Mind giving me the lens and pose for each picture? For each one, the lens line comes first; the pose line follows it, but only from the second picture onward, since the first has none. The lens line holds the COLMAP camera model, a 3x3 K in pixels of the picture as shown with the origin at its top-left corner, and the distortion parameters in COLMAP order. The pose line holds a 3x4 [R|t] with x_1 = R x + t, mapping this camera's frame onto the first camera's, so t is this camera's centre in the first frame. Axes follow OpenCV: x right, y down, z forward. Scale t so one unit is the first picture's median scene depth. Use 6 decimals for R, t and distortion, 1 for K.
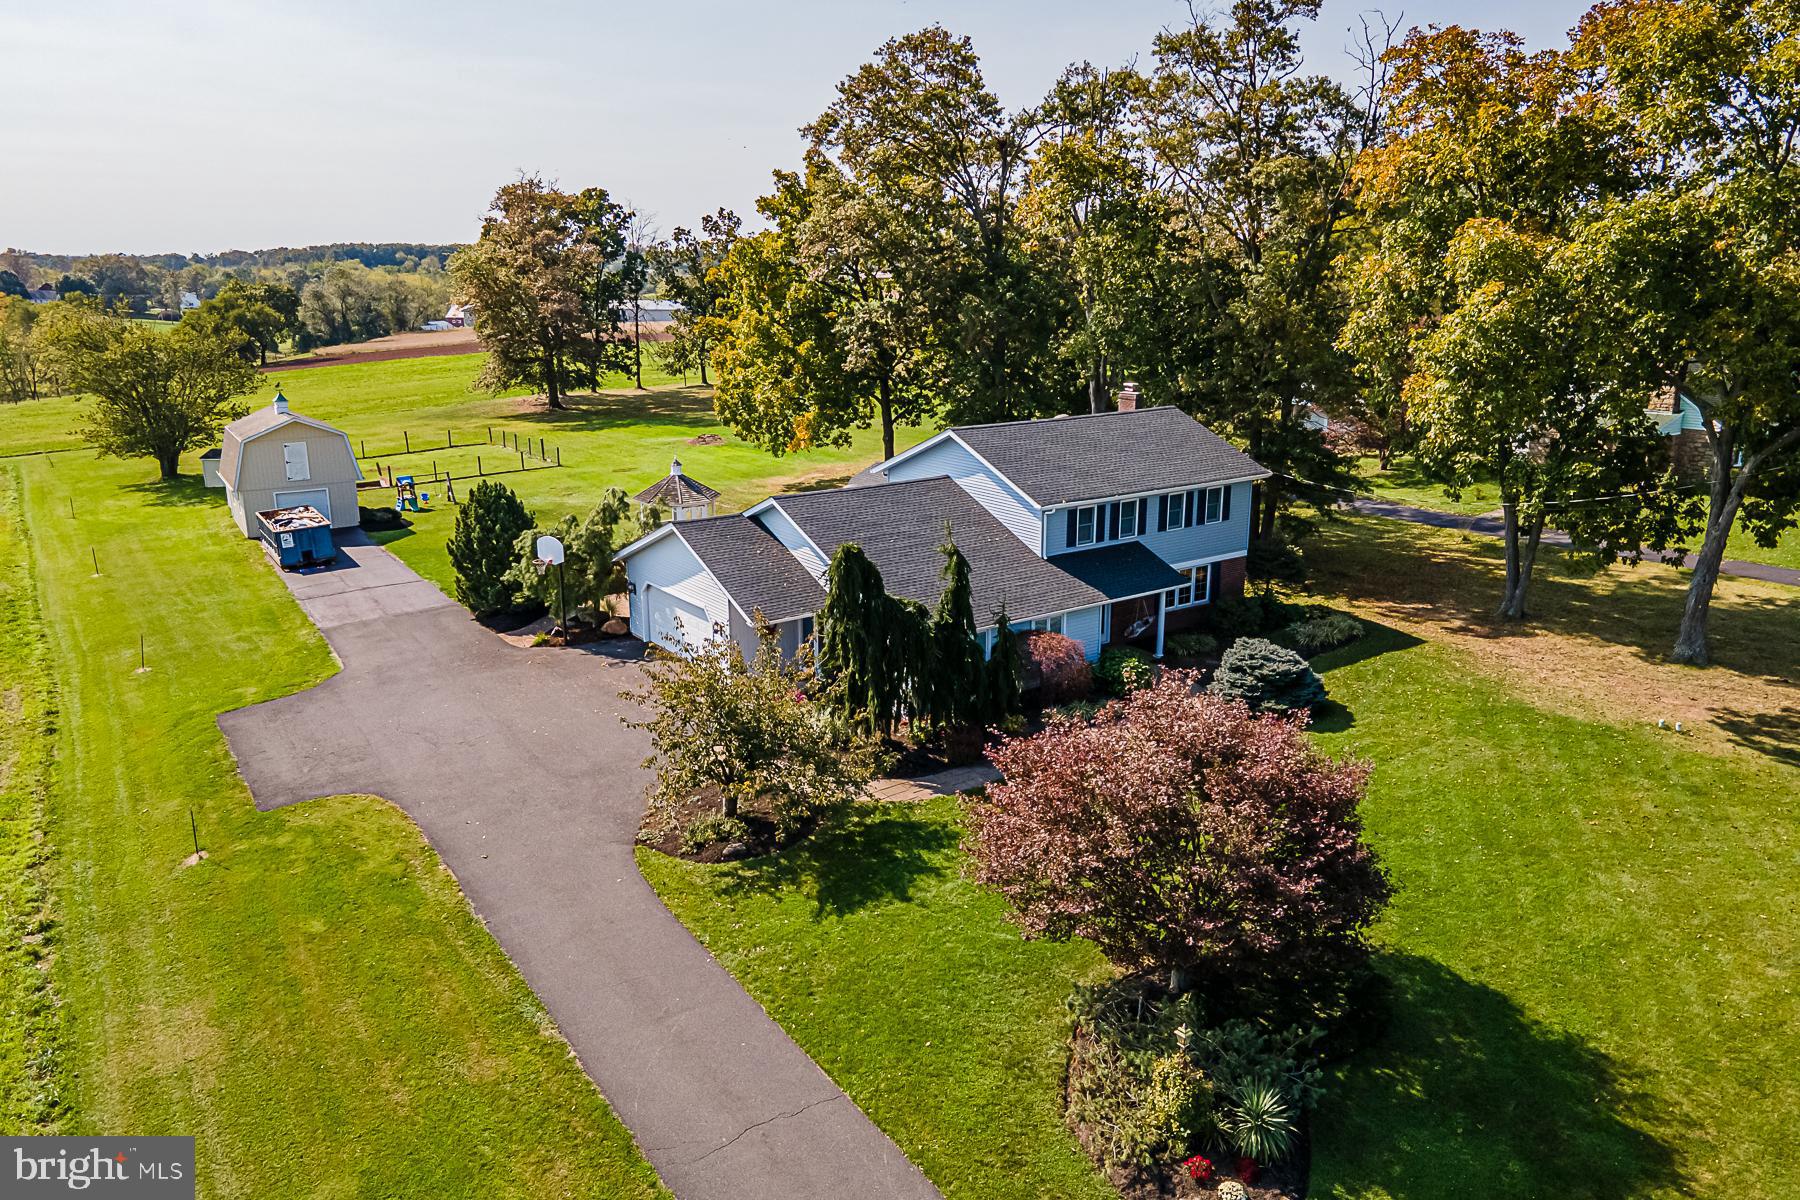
lens RADIAL K [[1327.9, 0, 904.3], [0, 1327.9, 604.2], [0, 0, 1]] dist [0.022483, 0.041138]
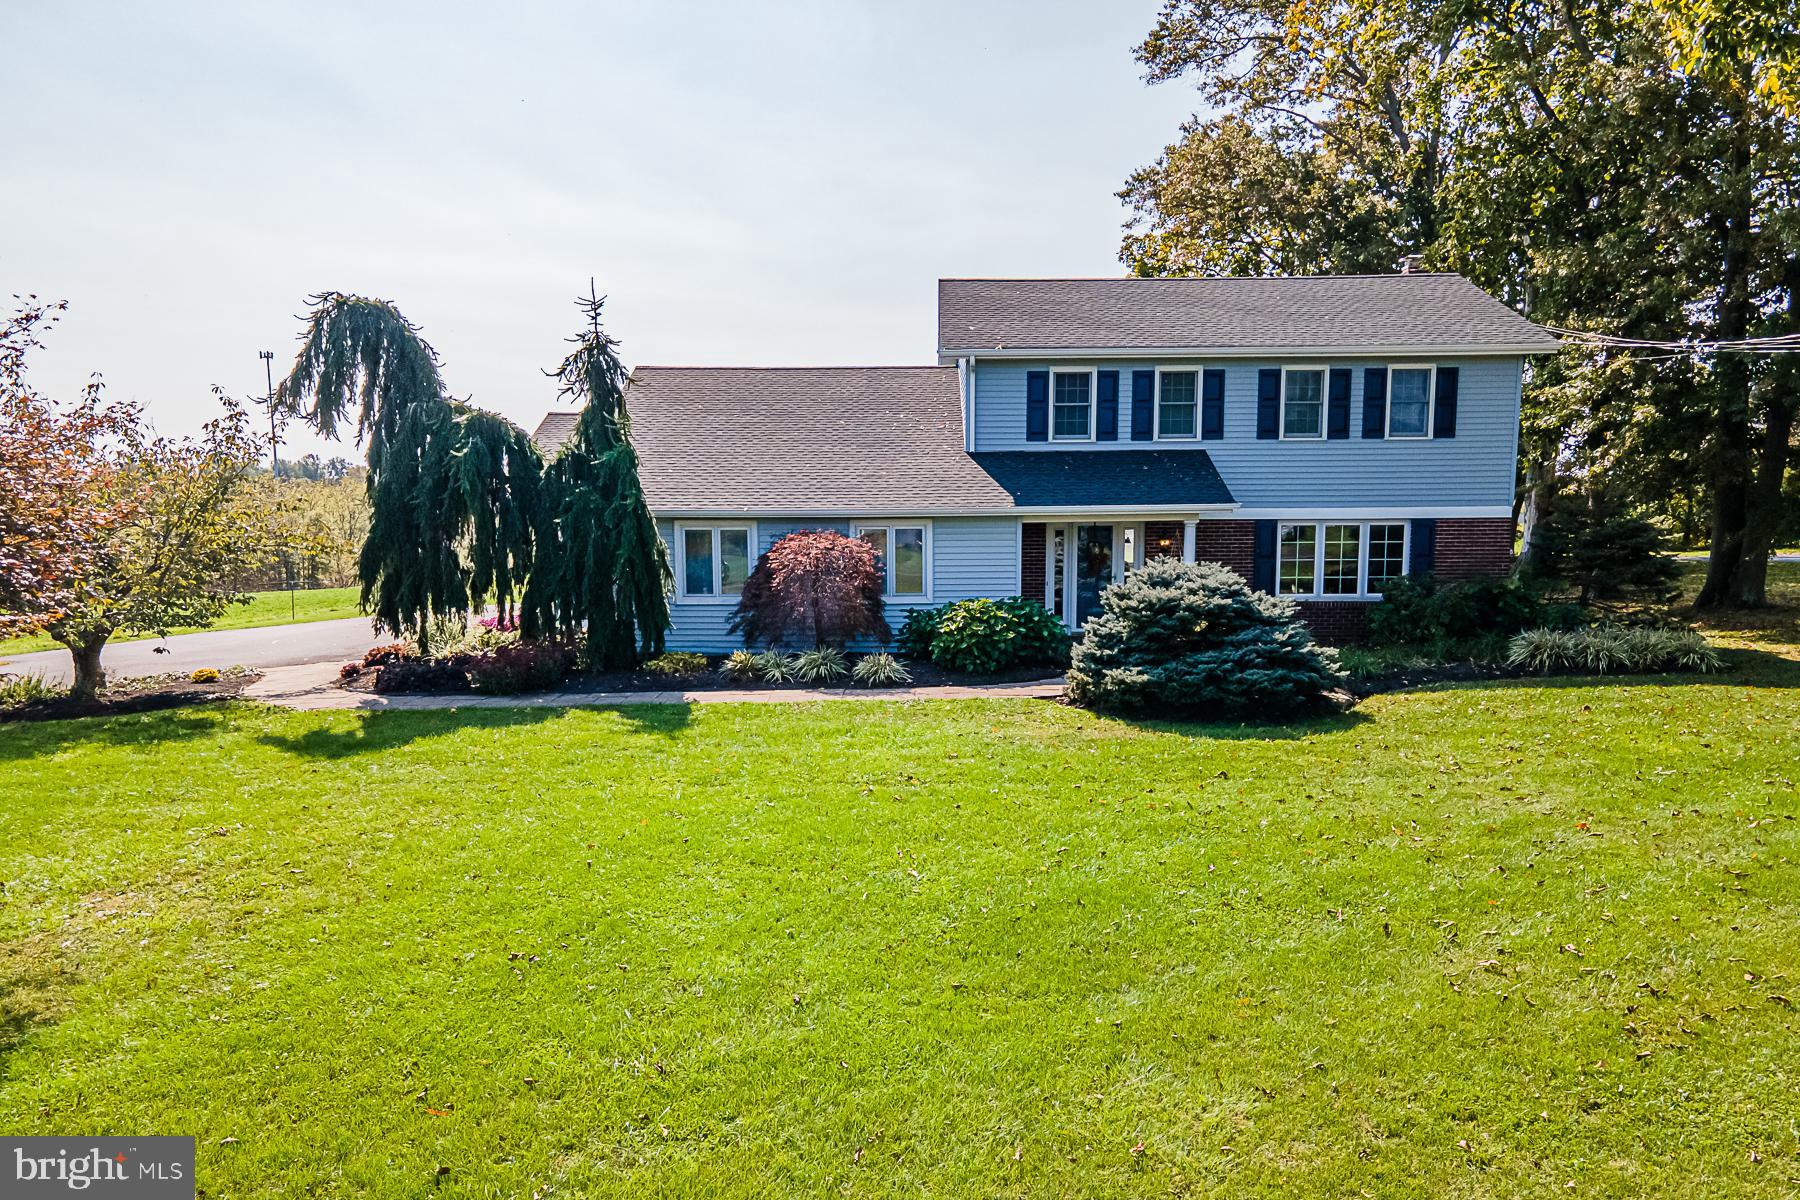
lens RADIAL K [[1327.9, 0, 898.4], [0, 1327.9, 681.4], [0, 0, 1]] dist [0.022483, 0.041138]
pose [[0.802087, 0.080375, -0.591774, 0.399798], [-0.151109, 0.985972, -0.070896, 0.100919], [0.577774, 0.146287, 0.802980, 0.504006]]
